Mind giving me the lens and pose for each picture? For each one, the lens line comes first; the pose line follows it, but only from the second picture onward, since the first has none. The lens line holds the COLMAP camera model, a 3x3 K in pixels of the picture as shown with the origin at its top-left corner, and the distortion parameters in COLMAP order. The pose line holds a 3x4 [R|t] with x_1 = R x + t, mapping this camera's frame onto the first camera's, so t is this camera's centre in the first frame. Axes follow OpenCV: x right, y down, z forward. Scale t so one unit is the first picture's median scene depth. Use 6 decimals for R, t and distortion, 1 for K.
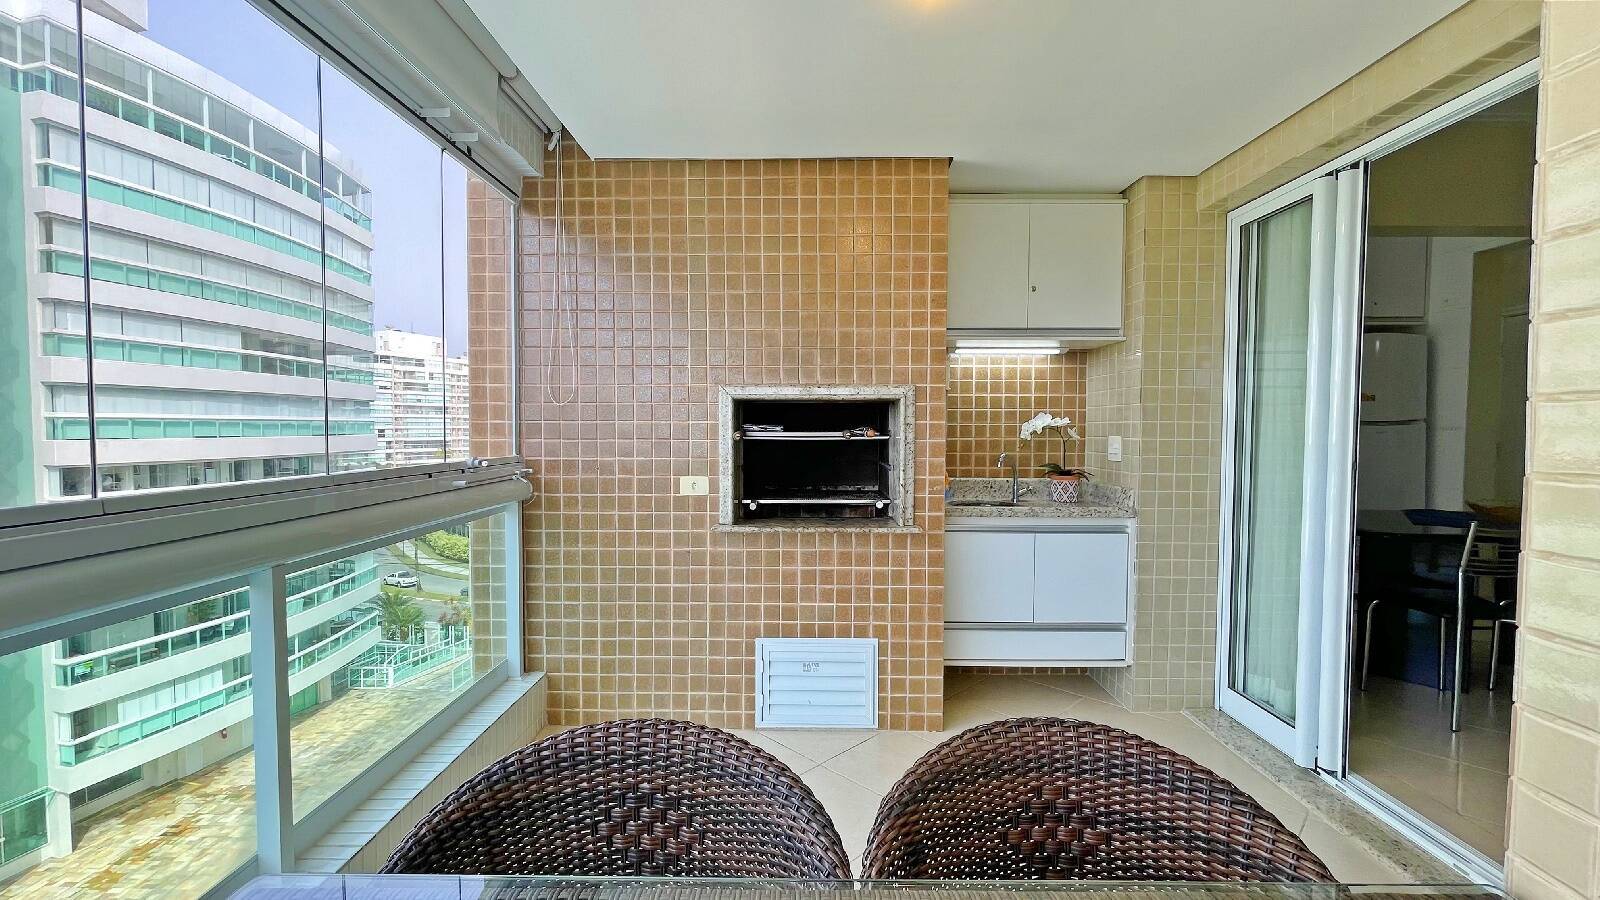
lens RADIAL K [[651.7, 0, 804.7], [0, 651.7, 448.7], [0, 0, 1]] dist [-0.001010, 0.000274]
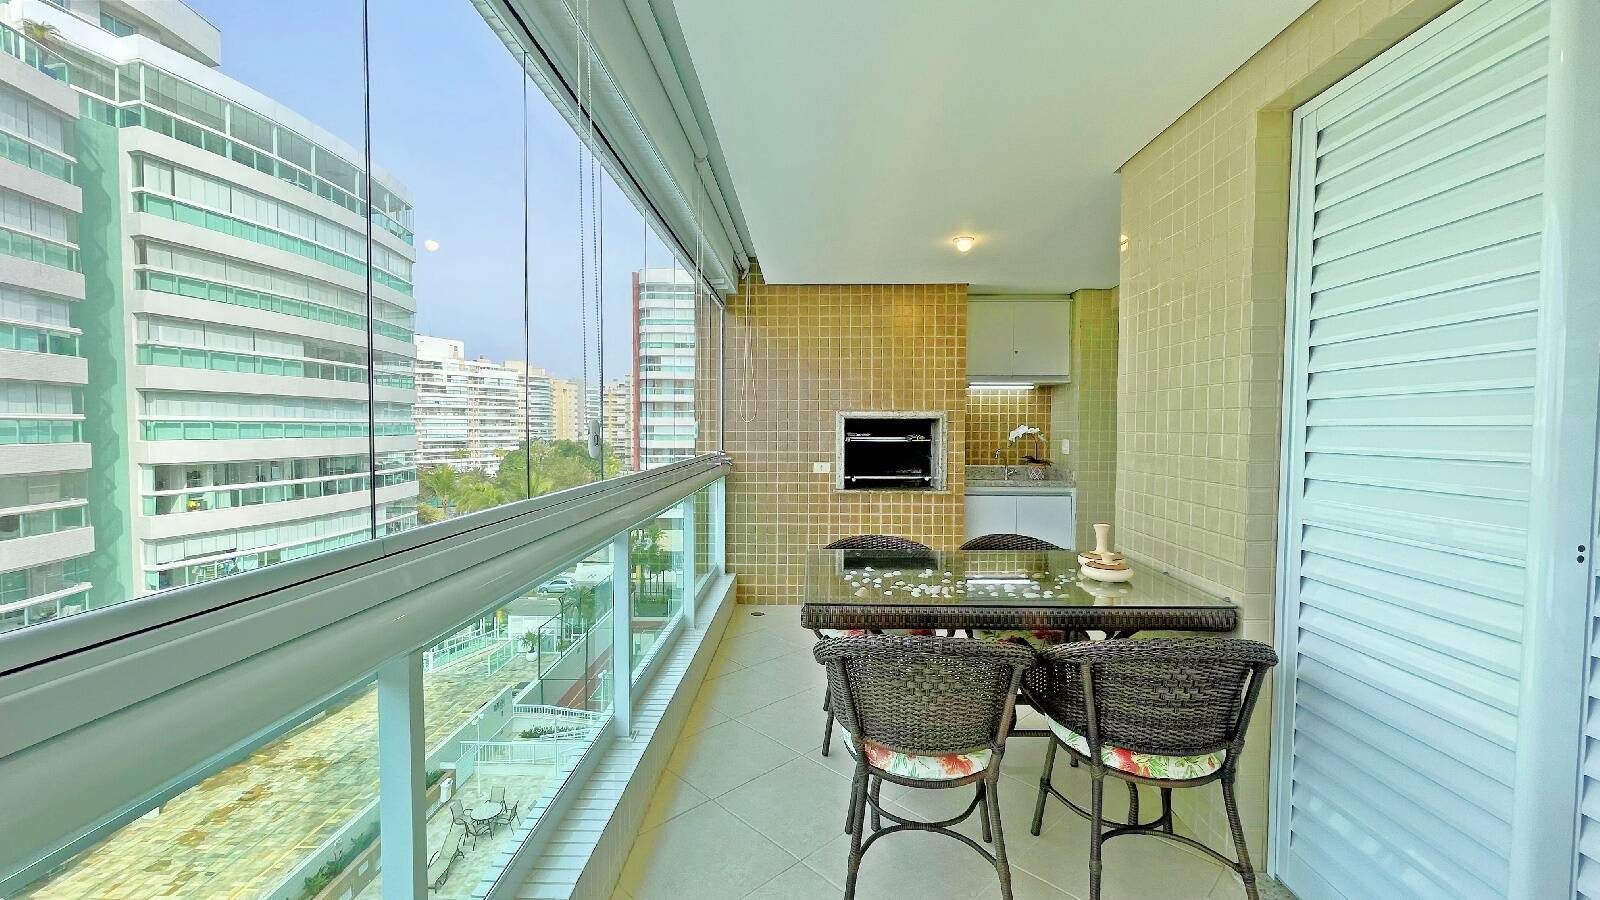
lens RADIAL K [[651.7, 0, 800.4], [0, 651.7, 449.5], [0, 0, 1]] dist [-0.001010, 0.000274]
pose [[0.999884, 0.000523, -0.015235, -0.024176], [-0.000521, 1.000000, 0.000137, 0.000902], [0.015235, -0.000129, 0.999884, -0.092090]]
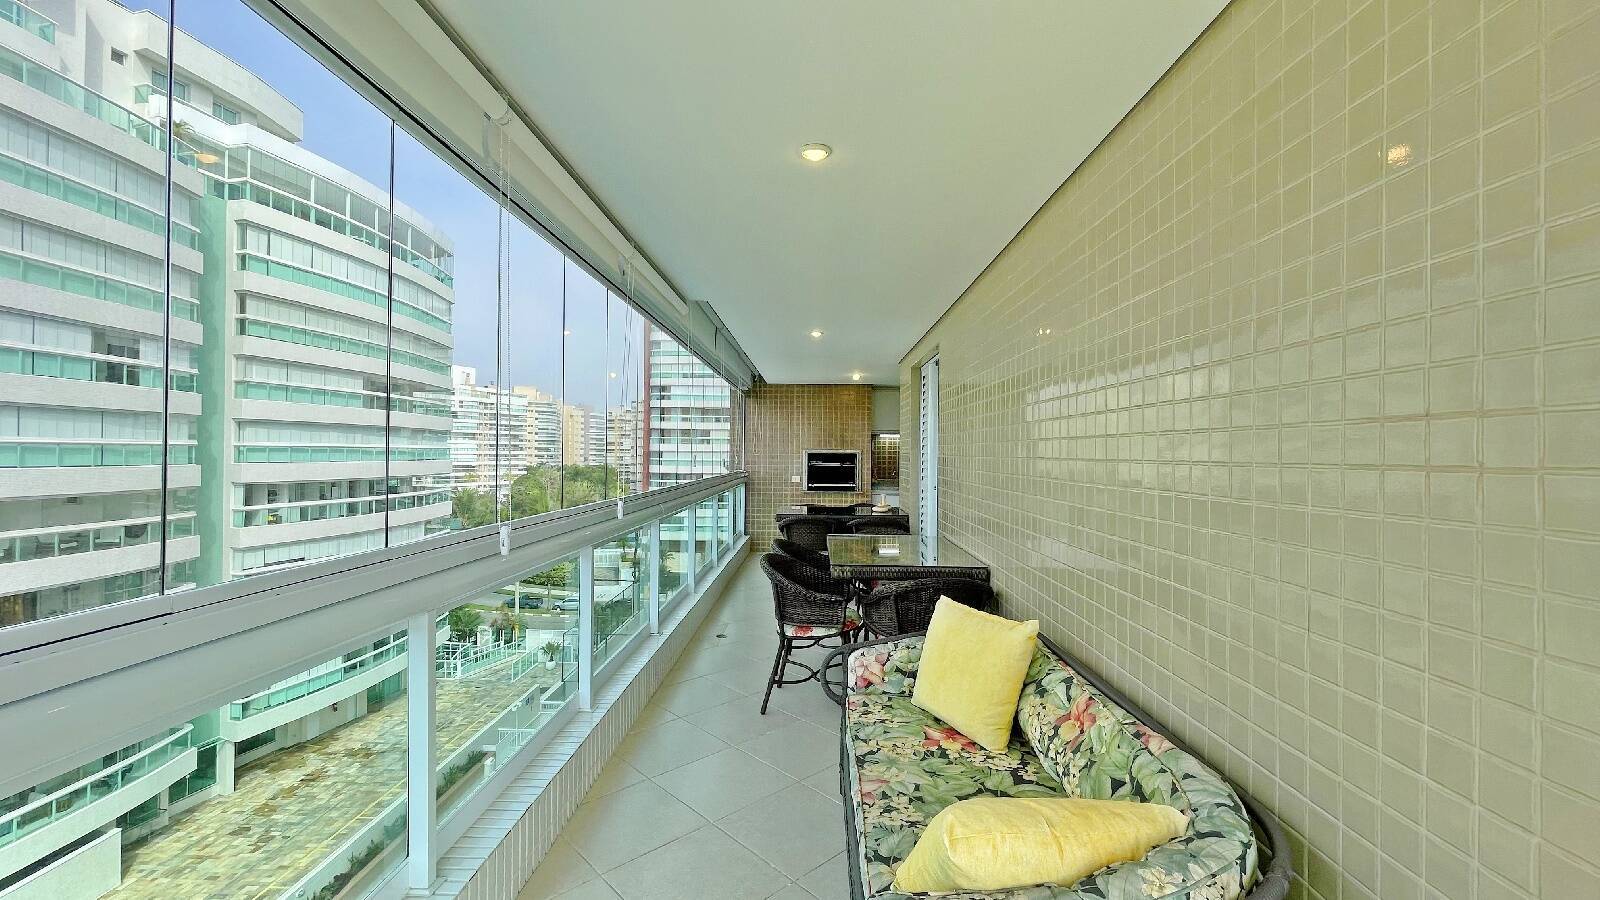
lens RADIAL K [[651.7, 0, 807.3], [0, 651.7, 448.9], [0, 0, 1]] dist [-0.001010, 0.000274]
pose [[0.999919, 0.005593, -0.011428, -0.008784], [-0.006057, 0.999141, -0.040990, 0.004648], [0.011189, 0.041056, 0.999094, -0.284348]]
